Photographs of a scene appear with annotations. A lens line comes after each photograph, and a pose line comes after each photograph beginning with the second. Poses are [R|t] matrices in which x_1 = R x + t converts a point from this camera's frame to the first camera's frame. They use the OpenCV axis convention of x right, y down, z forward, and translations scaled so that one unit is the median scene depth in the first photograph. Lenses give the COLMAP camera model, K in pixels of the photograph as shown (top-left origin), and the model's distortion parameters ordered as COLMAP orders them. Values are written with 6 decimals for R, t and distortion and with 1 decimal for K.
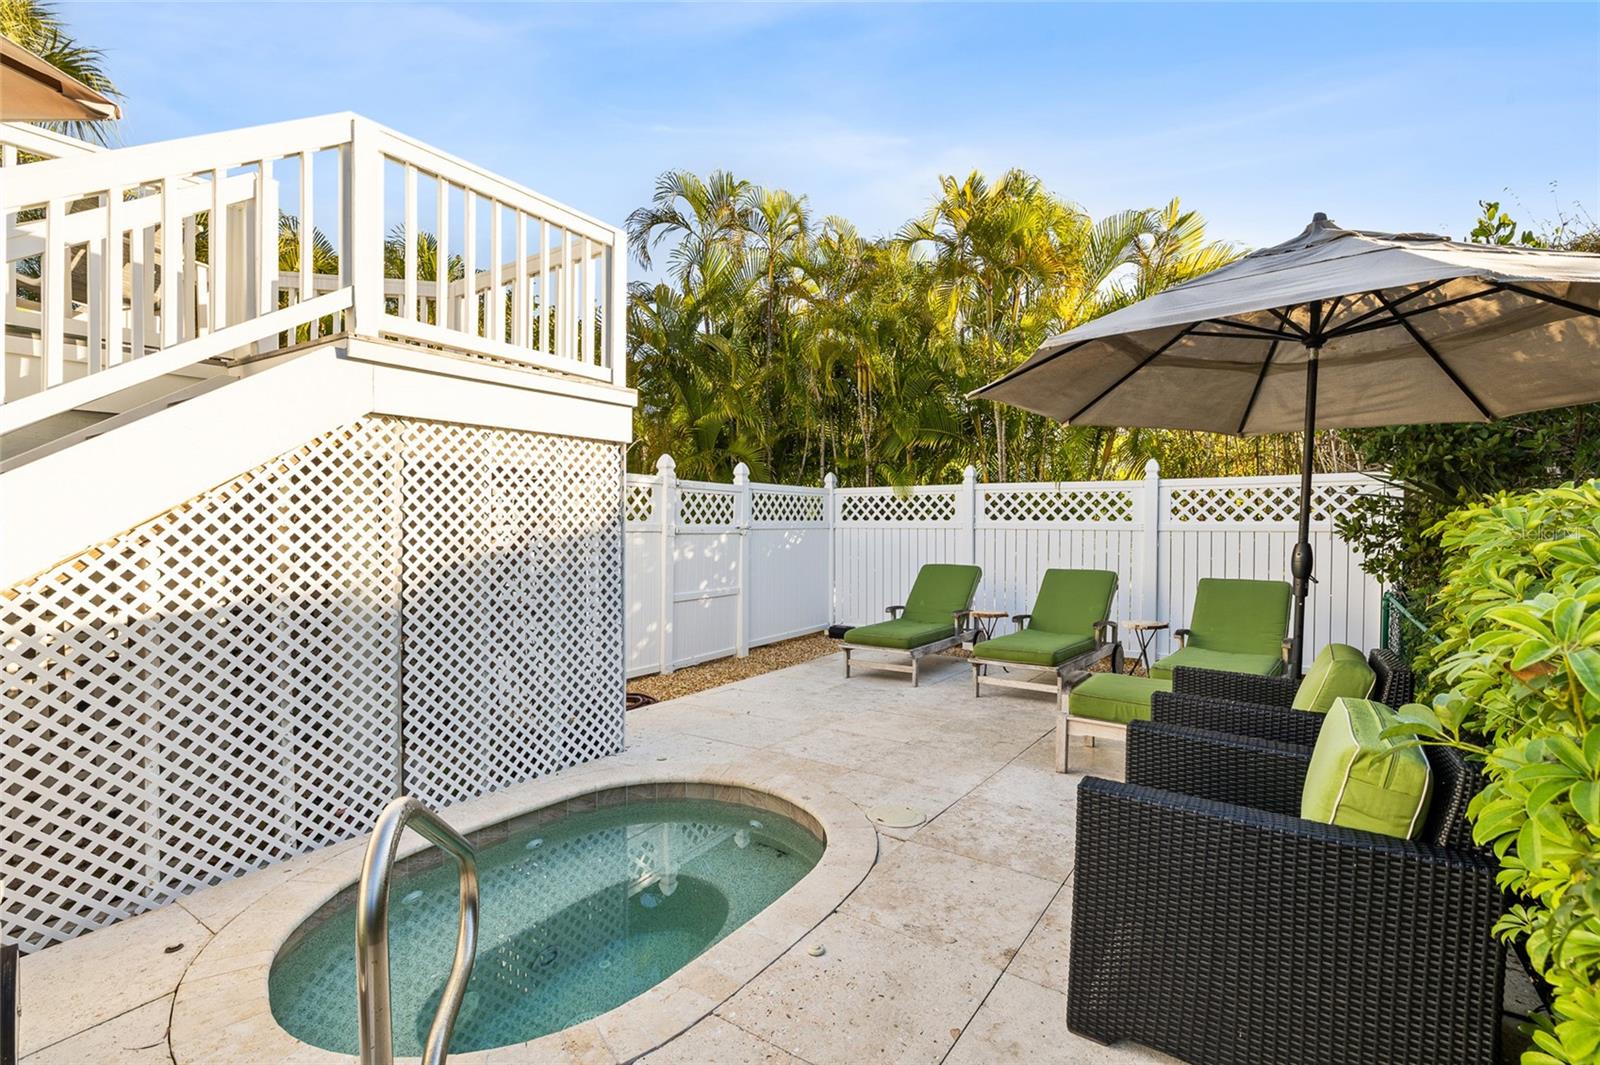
lens RADIAL K [[729.0, 0, 799.0], [0, 729.0, 533.7], [0, 0, 1]] dist [0.002260, 0.001287]
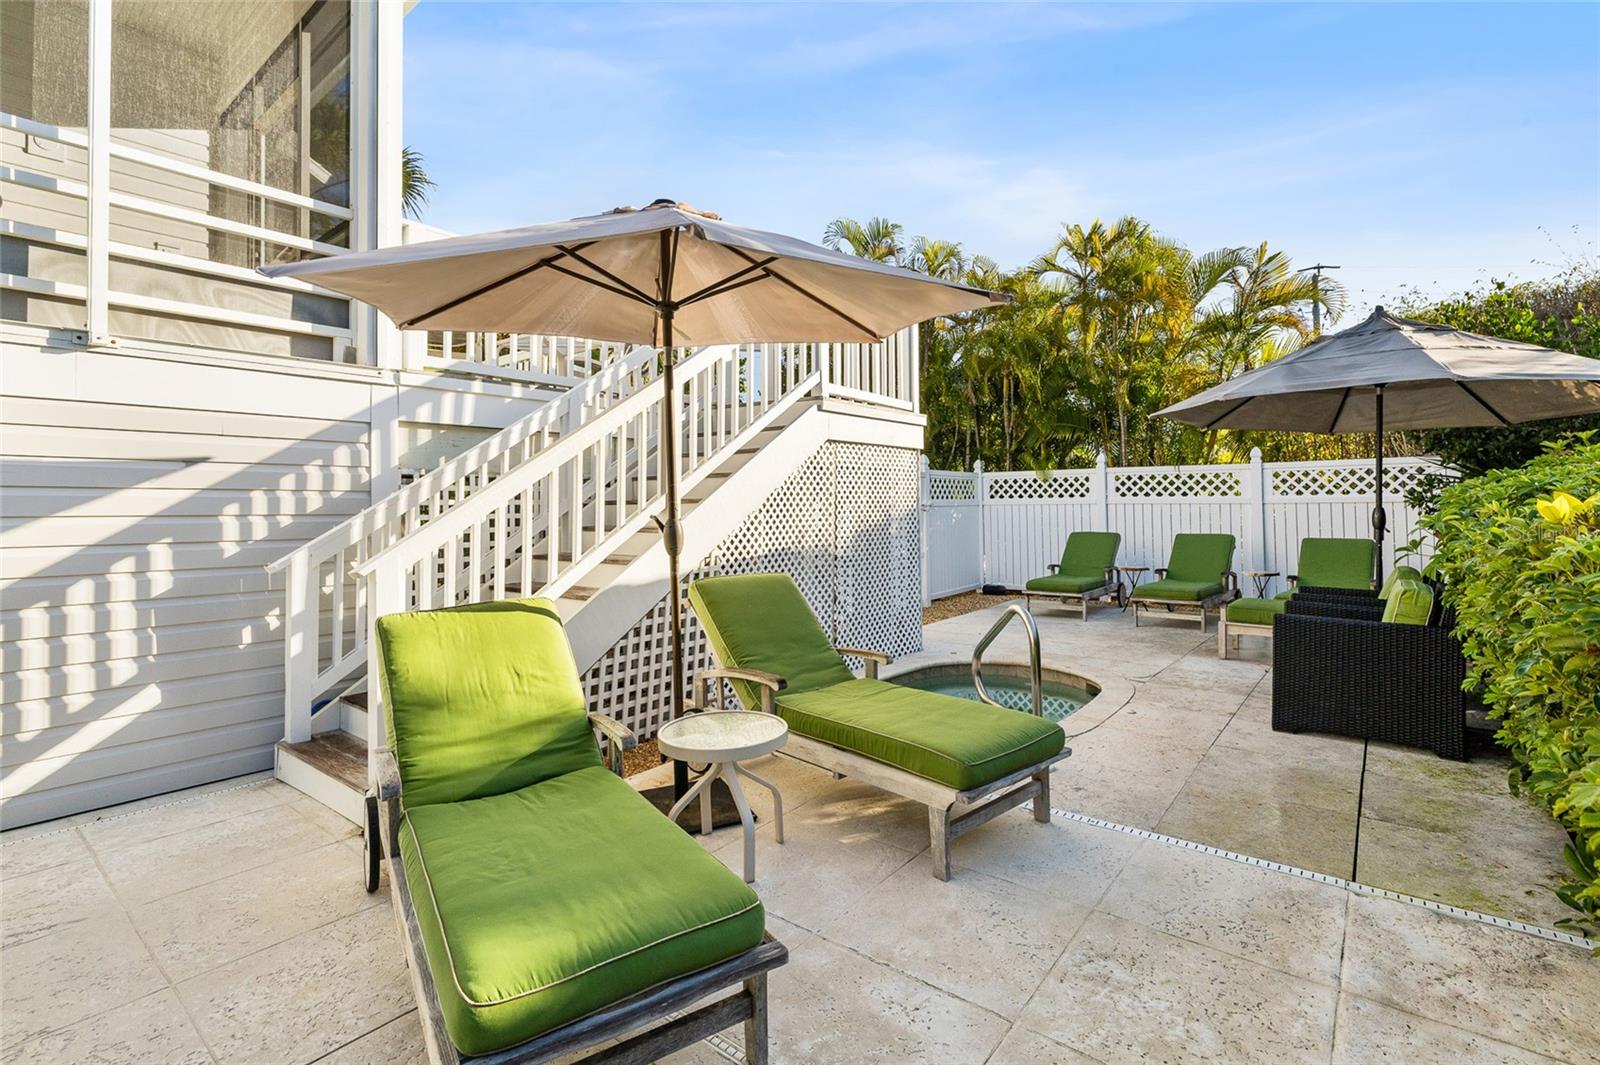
lens RADIAL K [[729.0, 0, 815.9], [0, 729.0, 479.9], [0, 0, 1]] dist [0.002260, 0.001287]
pose [[0.998102, -0.014239, -0.059906, -0.199708], [0.011368, 0.998782, -0.048008, 0.007078], [0.060517, 0.047236, 0.997049, -0.302762]]
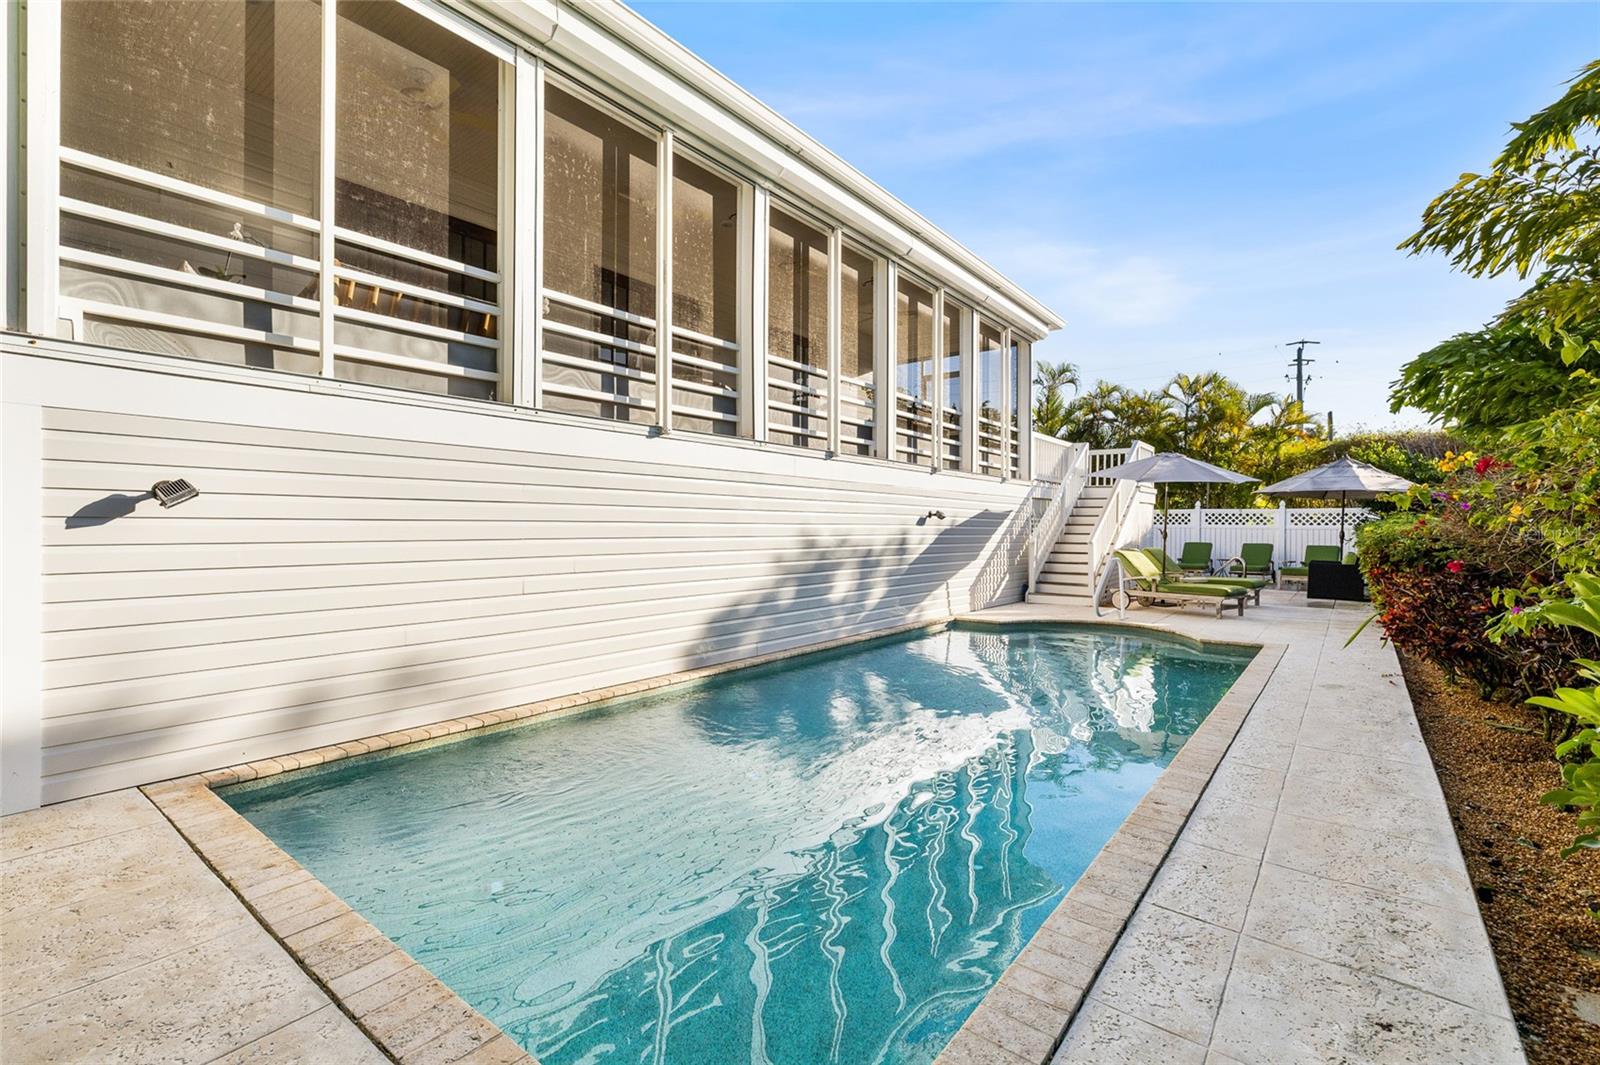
lens RADIAL K [[729.0, 0, 797.4], [0, 729.0, 533.8], [0, 0, 1]] dist [0.002260, 0.001287]
pose [[0.999004, 0.004605, -0.044391, -1.070533], [-0.004802, 0.999979, -0.004321, 0.031517], [0.044370, 0.004530, 0.999005, -1.586786]]
